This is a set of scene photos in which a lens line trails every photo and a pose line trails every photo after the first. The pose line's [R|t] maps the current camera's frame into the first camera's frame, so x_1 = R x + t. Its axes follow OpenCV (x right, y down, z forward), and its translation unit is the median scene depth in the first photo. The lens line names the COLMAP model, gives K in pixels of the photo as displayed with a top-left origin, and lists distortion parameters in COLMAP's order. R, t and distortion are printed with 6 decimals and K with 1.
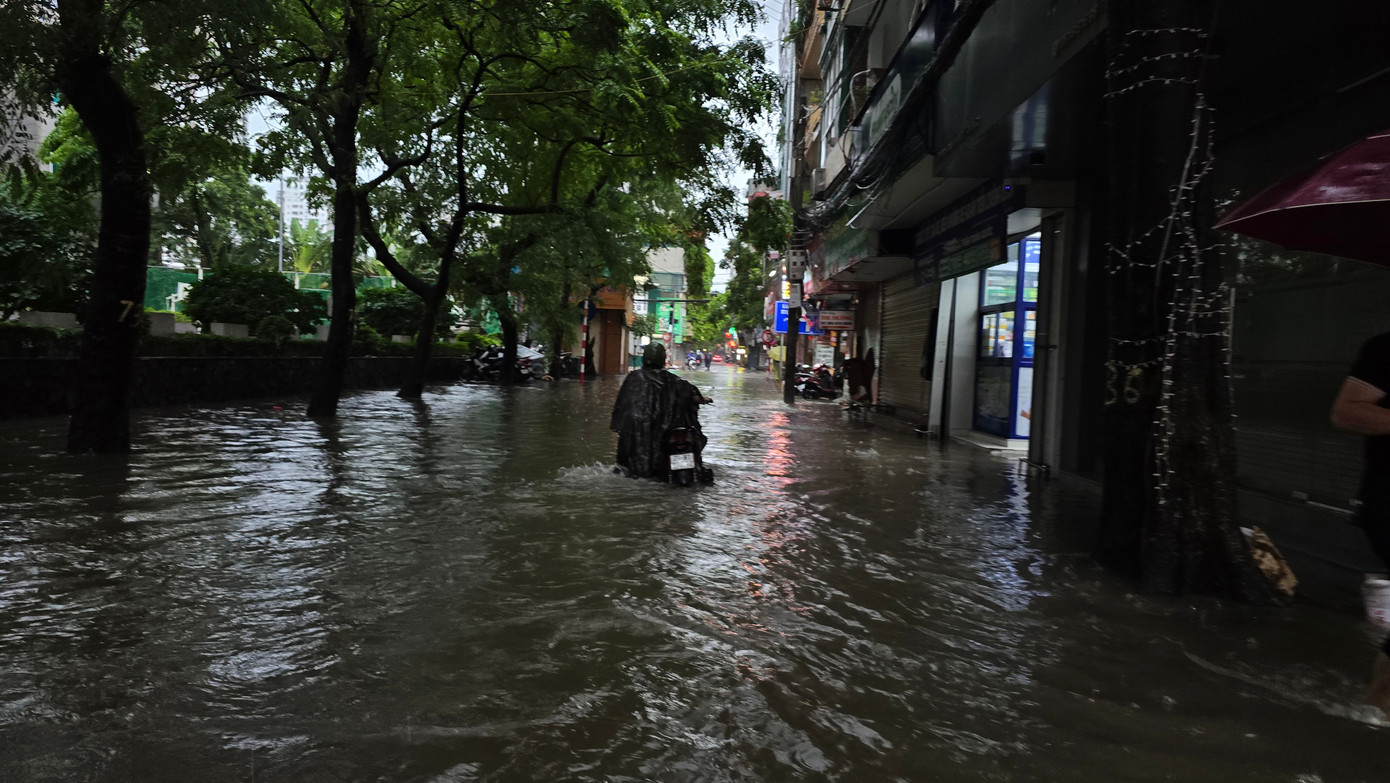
lens RADIAL K [[904.8, 0, 695.0], [0, 904.8, 391.5], [0, 0, 1]] dist [-0.003333, -0.002656]
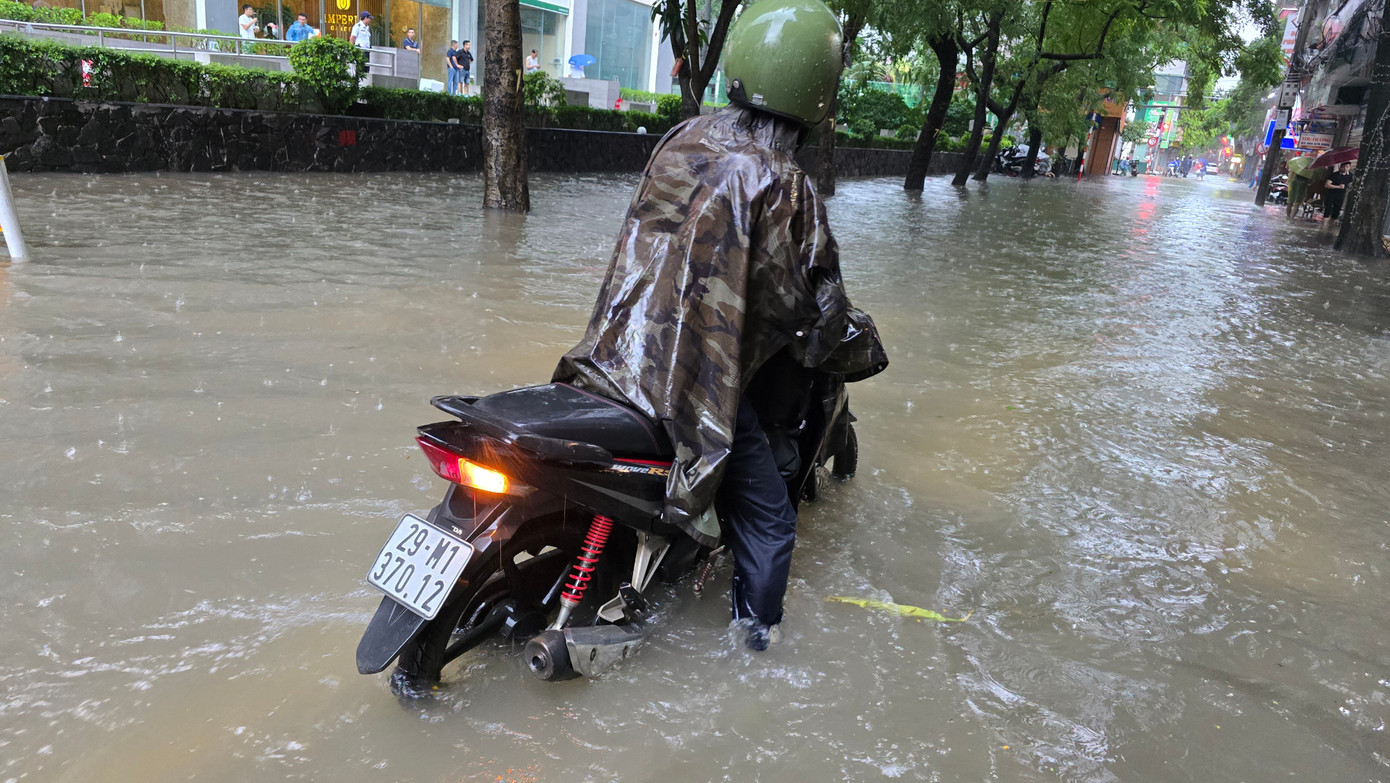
lens RADIAL K [[904.8, 0, 695.0], [0, 904.8, 391.5], [0, 0, 1]] dist [-0.003333, -0.002656]
pose [[0.887078, 0.164301, -0.431391, -0.006740], [-0.065075, 0.969692, 0.235505, 0.011288], [0.457010, -0.180839, 0.870884, -0.318101]]
